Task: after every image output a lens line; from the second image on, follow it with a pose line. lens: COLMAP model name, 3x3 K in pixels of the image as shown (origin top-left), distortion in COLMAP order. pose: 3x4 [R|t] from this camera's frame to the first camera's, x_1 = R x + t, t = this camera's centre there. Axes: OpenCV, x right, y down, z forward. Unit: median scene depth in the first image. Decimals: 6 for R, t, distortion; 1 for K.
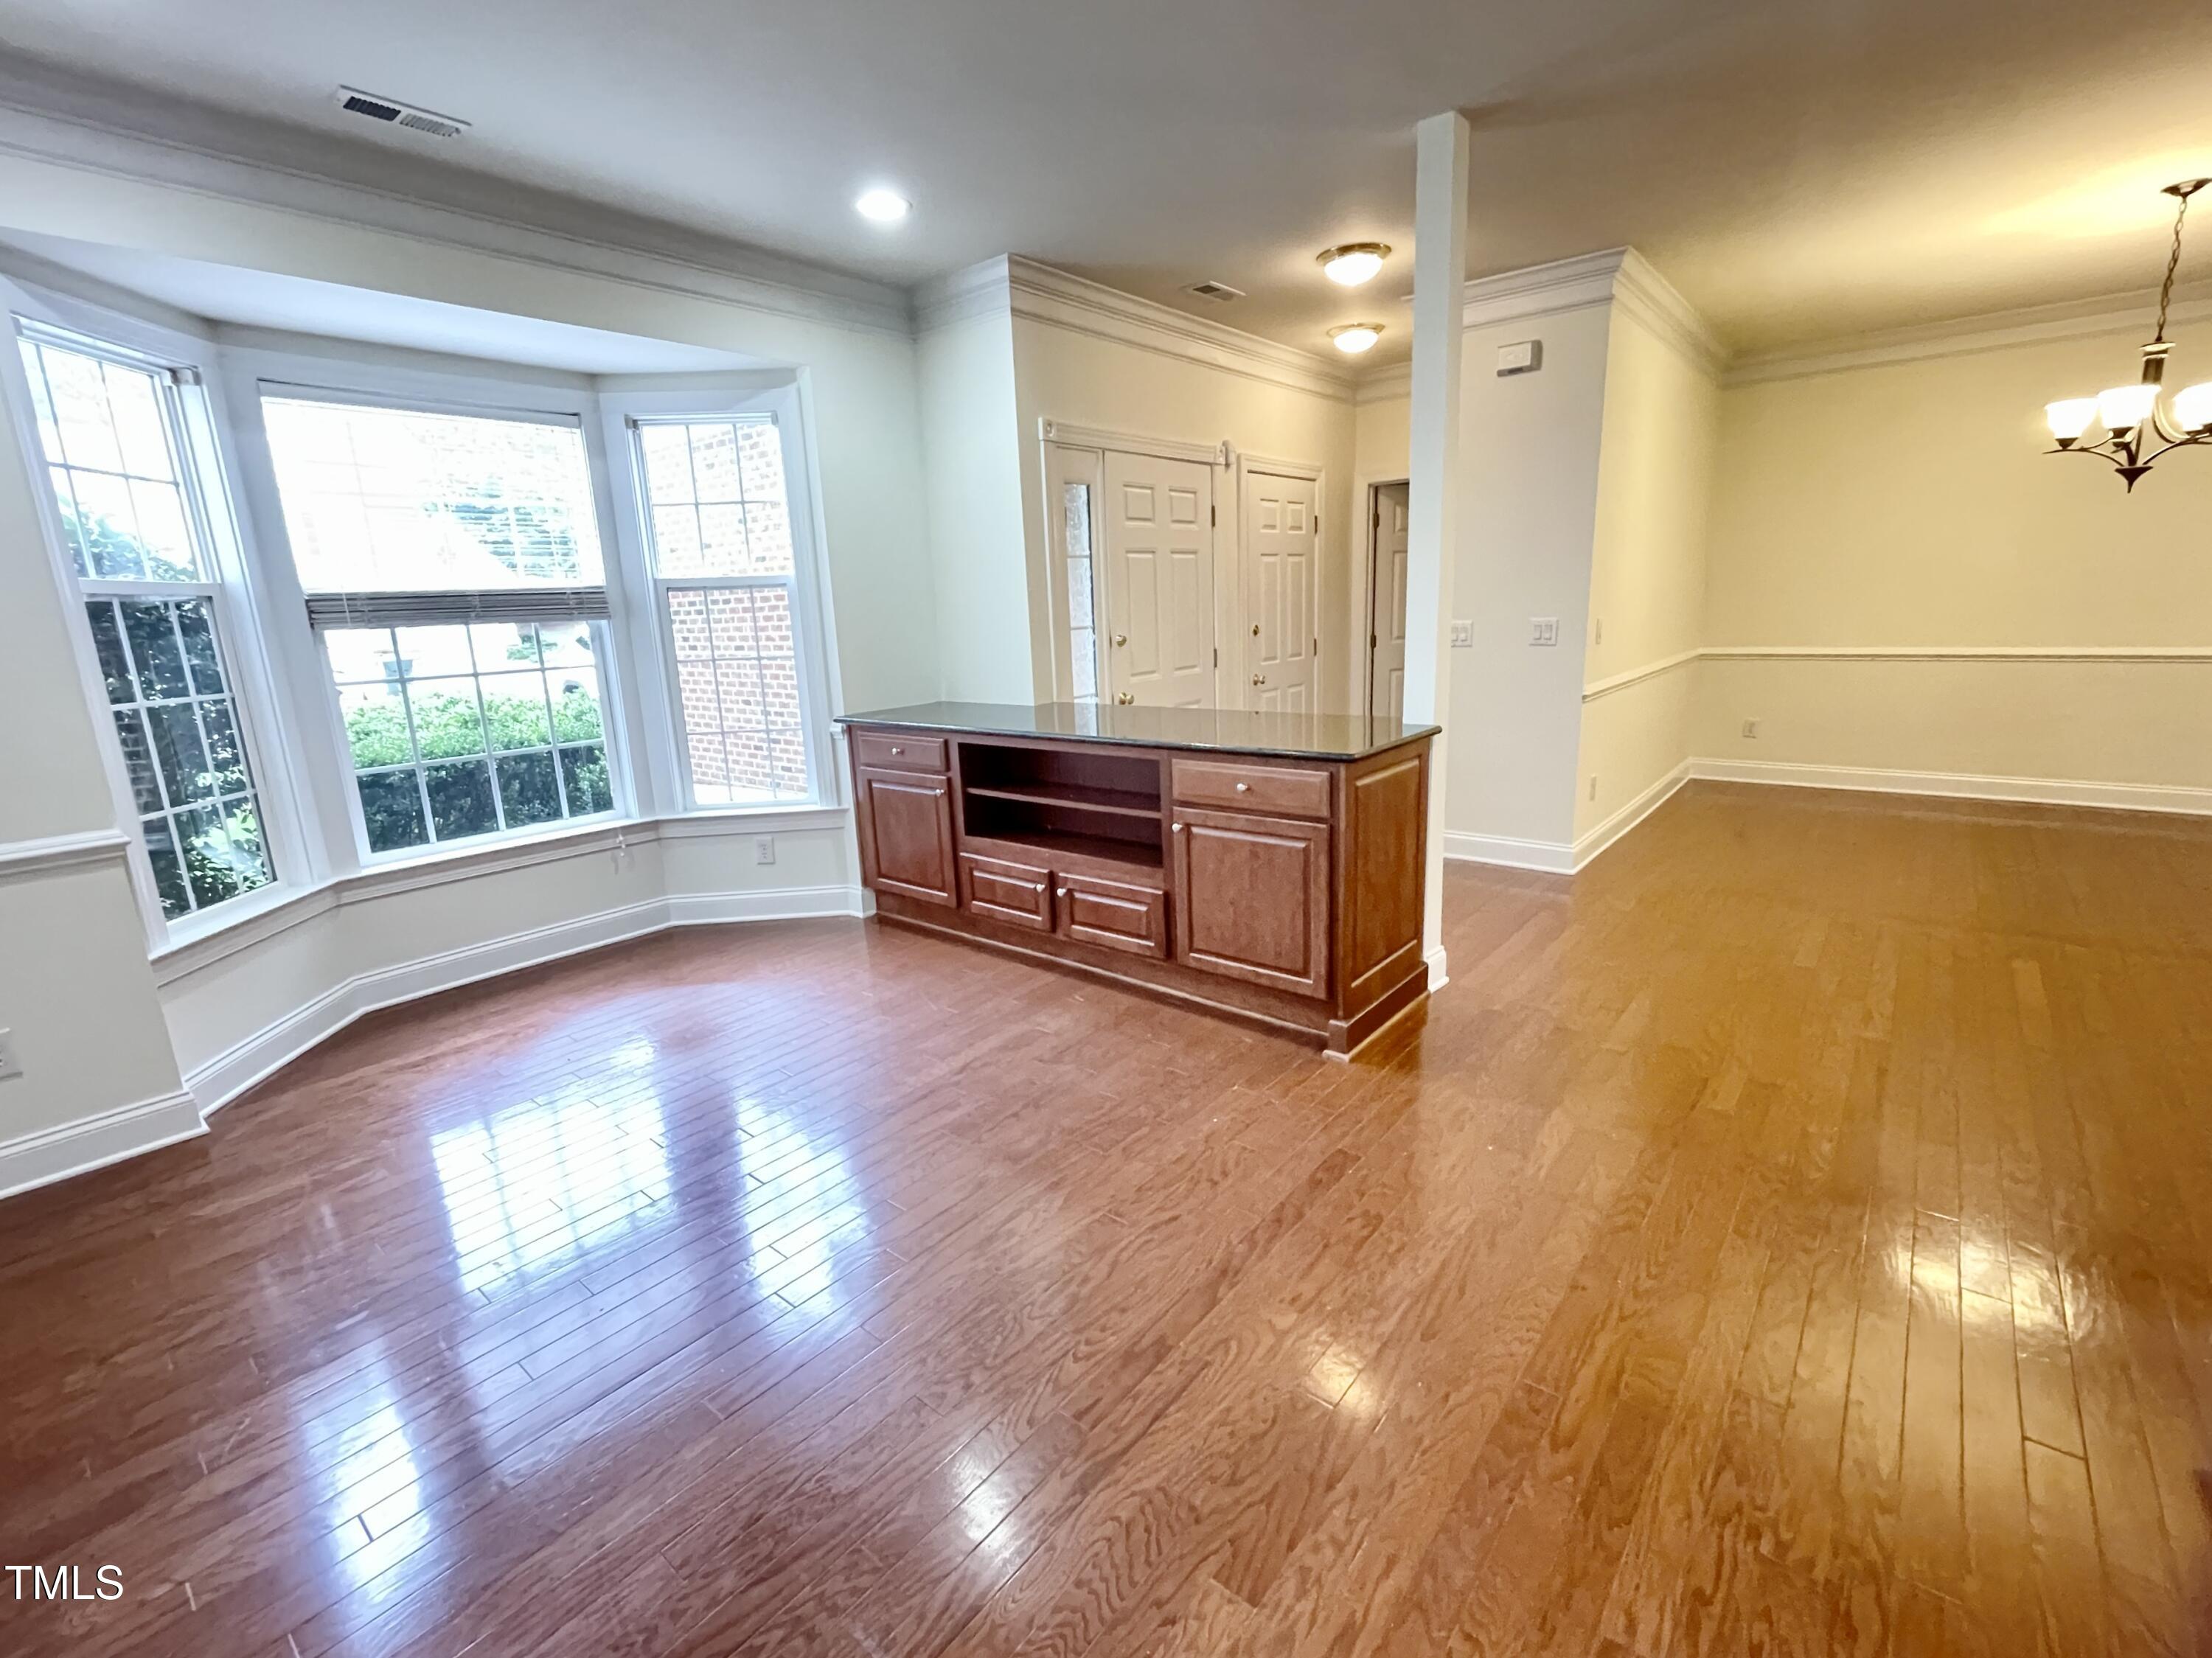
lens RADIAL K [[983.0, 0, 1098.3], [0, 983.0, 830.1], [0, 0, 1]] dist [-0.000794, -0.000686]
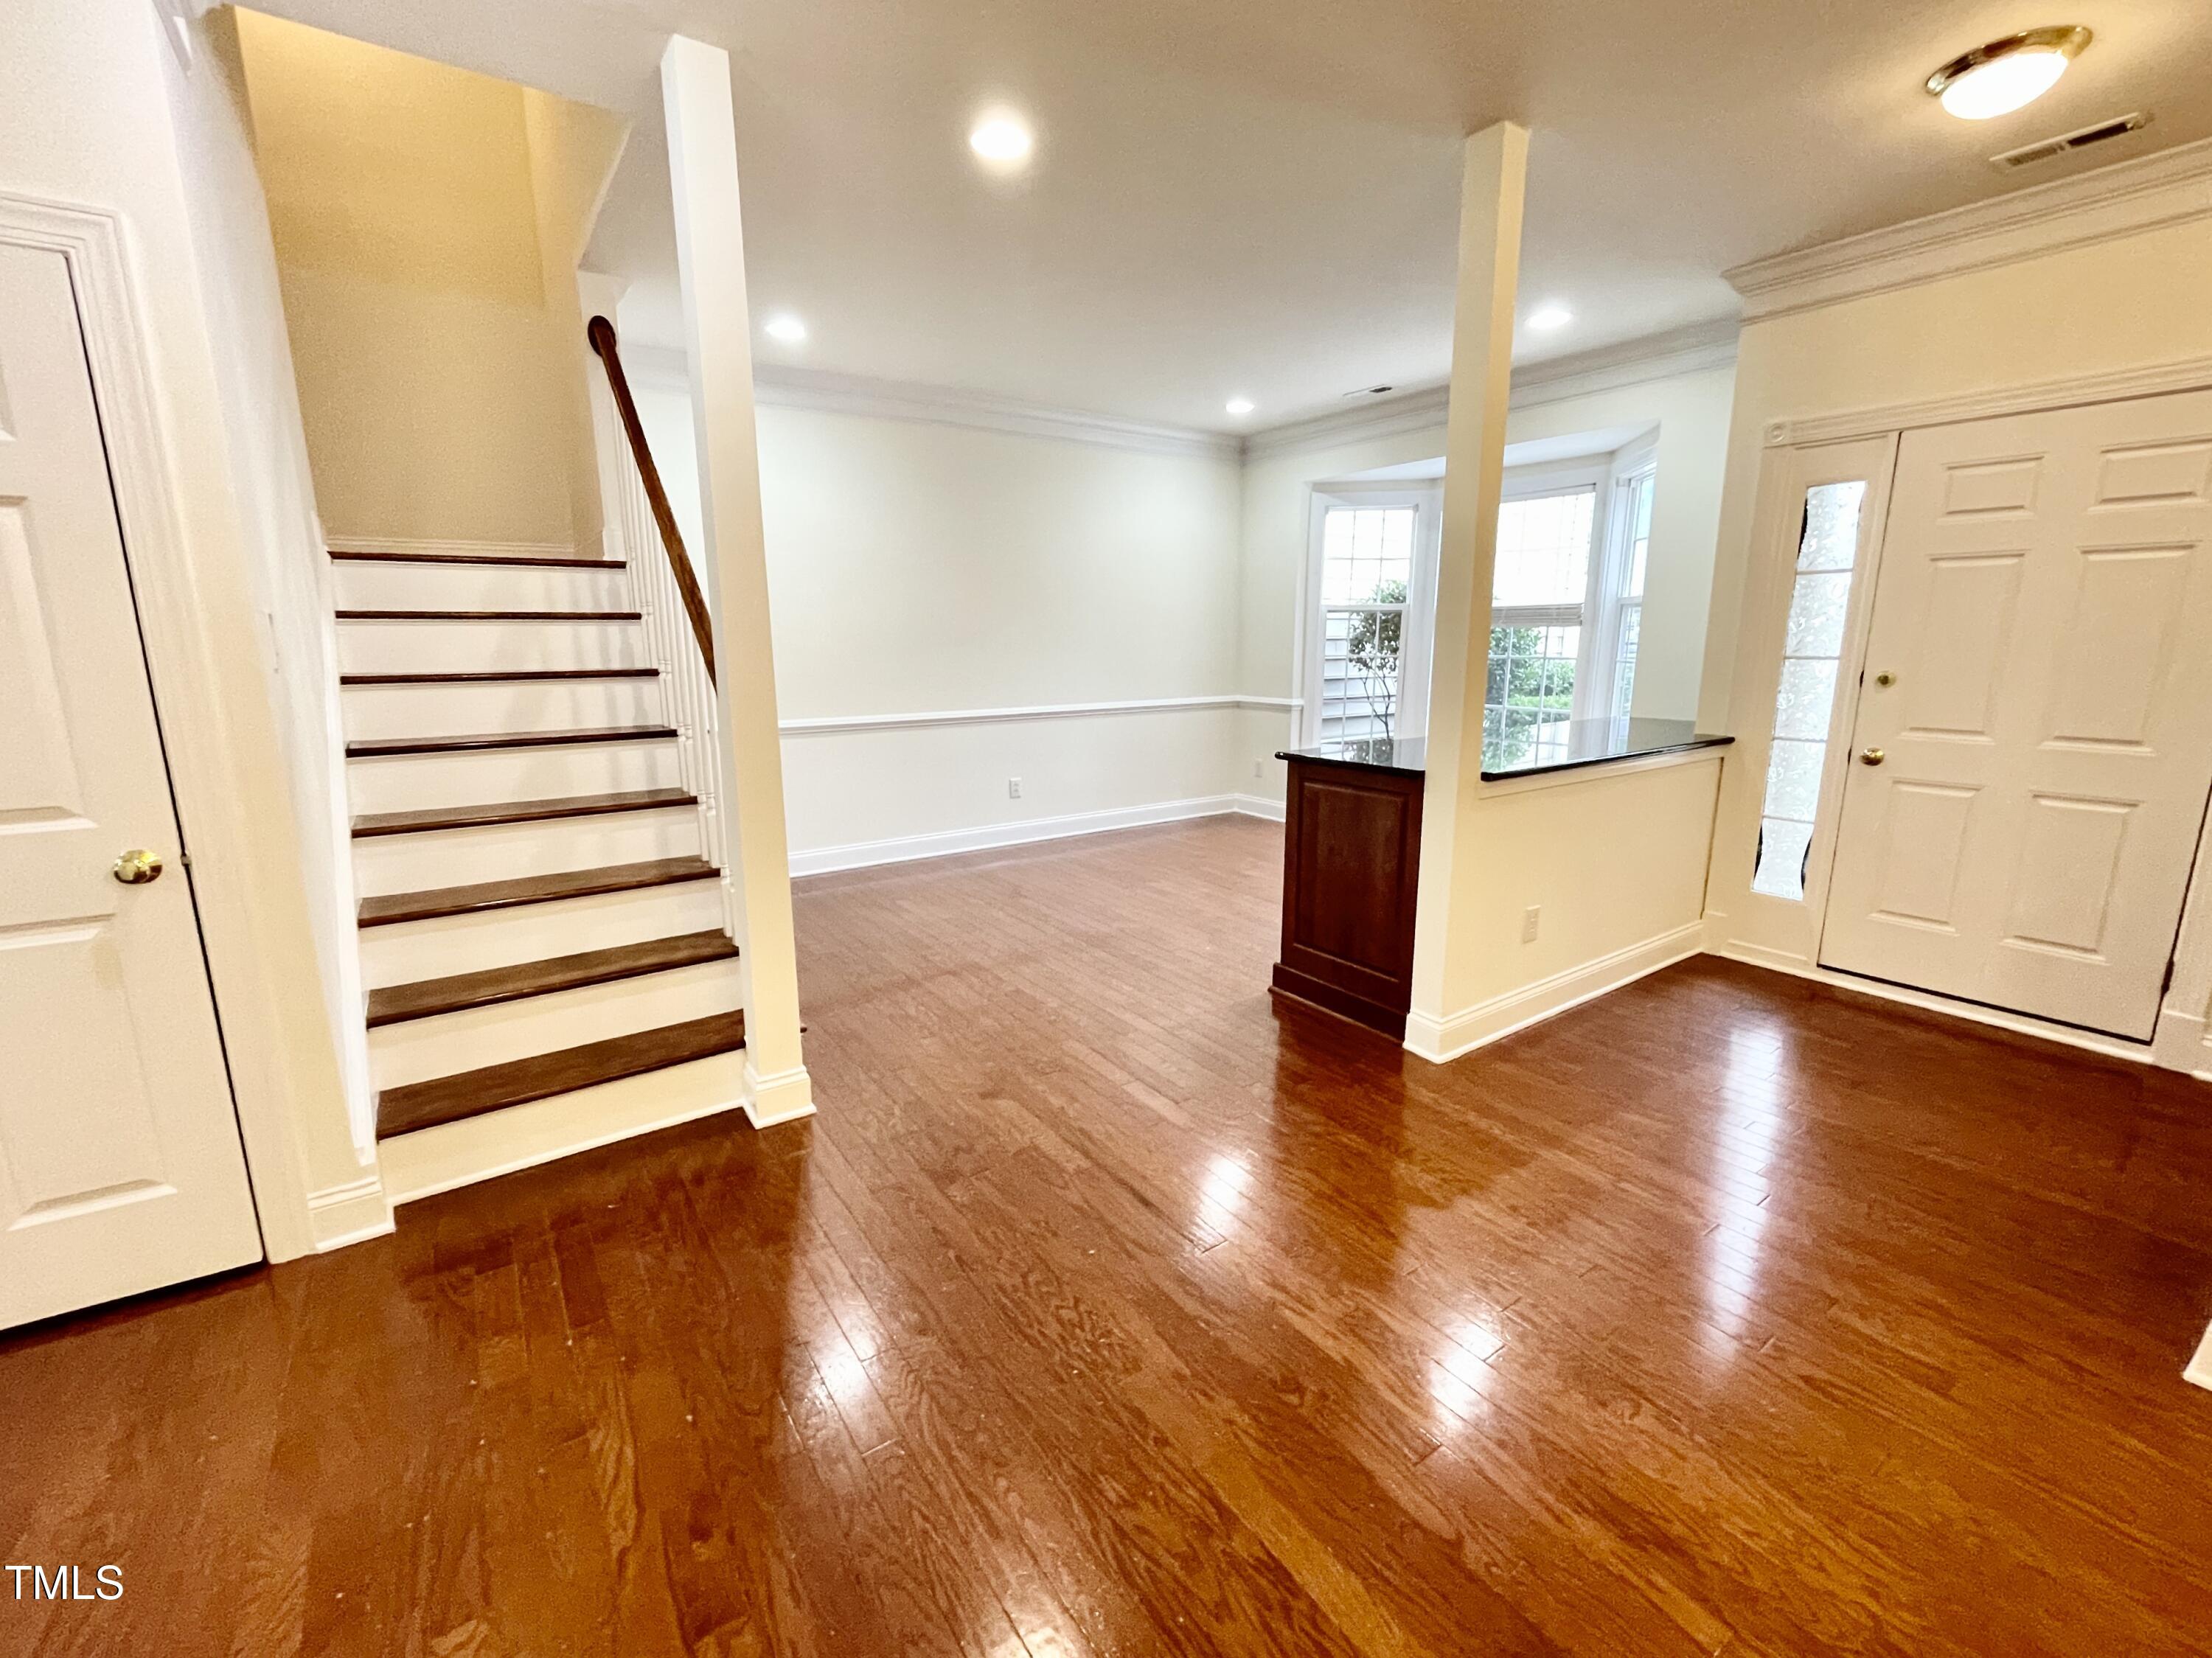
lens RADIAL K [[939.6, 0, 1100.1], [0, 939.6, 828.0], [0, 0, 1]] dist [-0.003750, -0.000387]
pose [[-0.269116, 0.236978, -0.933498, 1.084869], [-0.203535, 0.933371, 0.295622, -0.217427], [0.941355, 0.269556, -0.202952, 0.752427]]
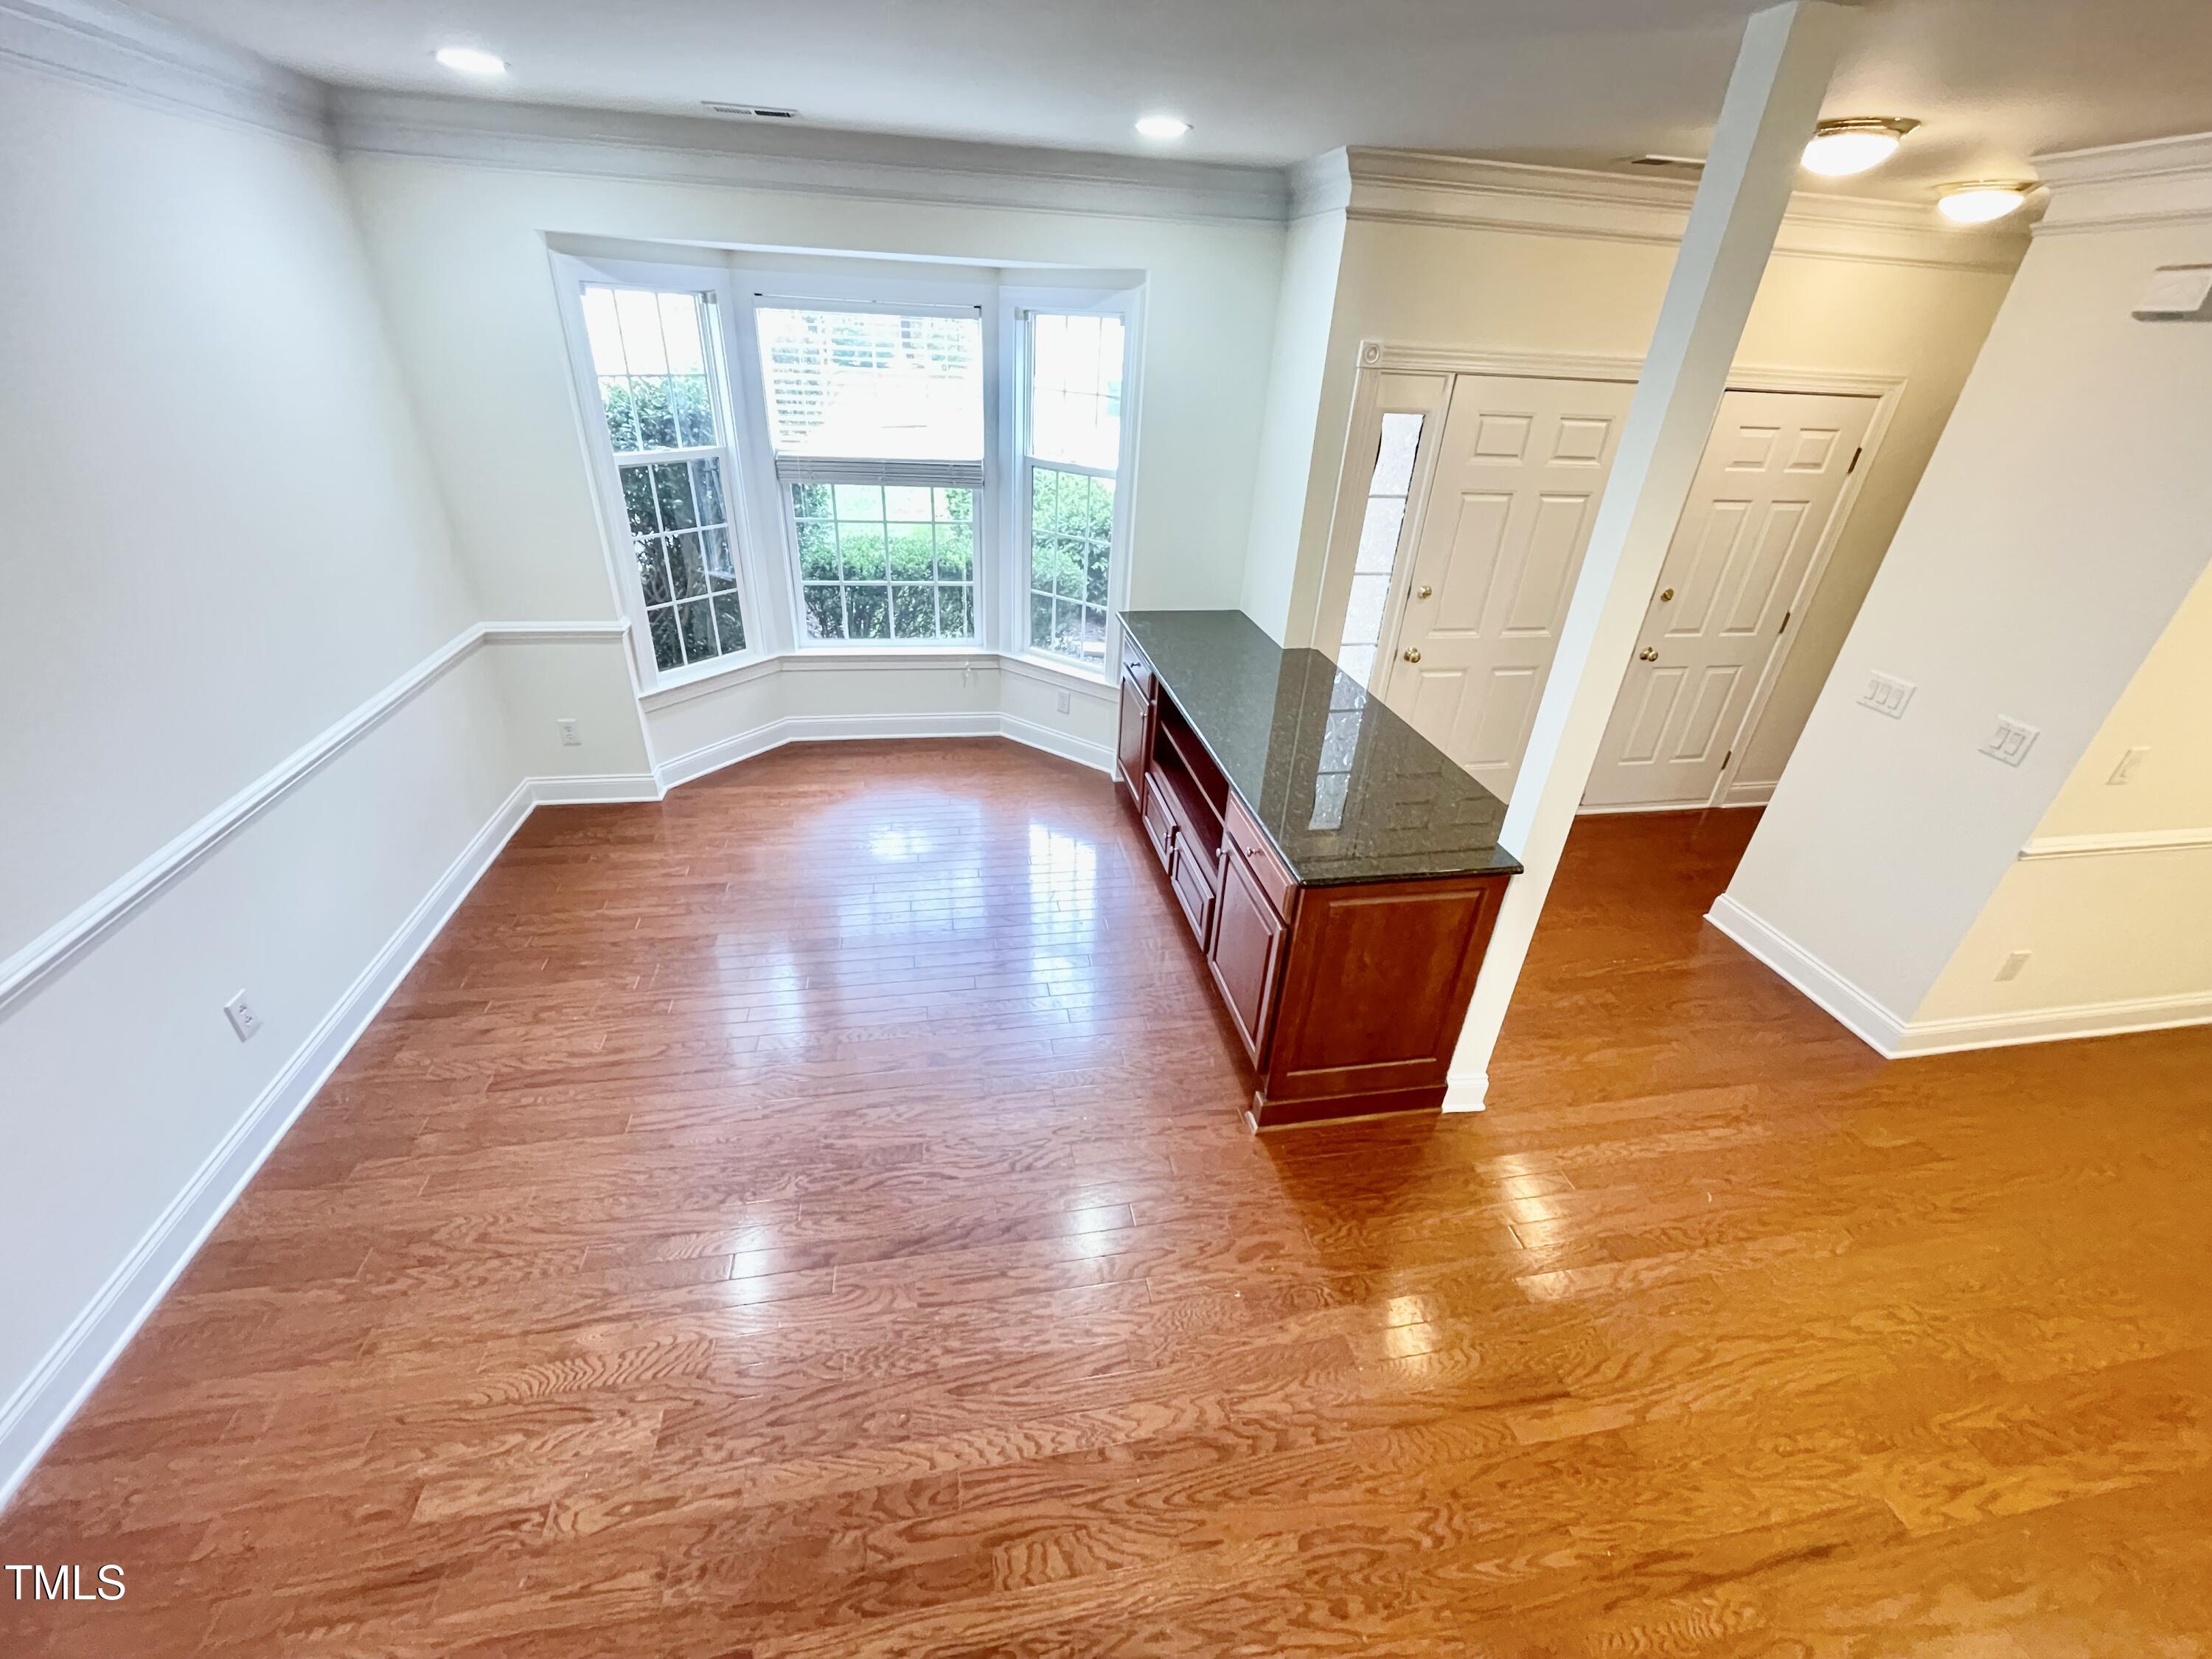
lens RADIAL K [[889.9, 0, 1100.8], [0, 889.9, 828.3], [0, 0, 1]] dist [-0.000802, -0.000622]
pose [[0.766653, 0.381937, -0.516109, 0.372976], [-0.221930, 0.911919, 0.345183, -0.261233], [0.602487, -0.150096, 0.783888, 0.167216]]
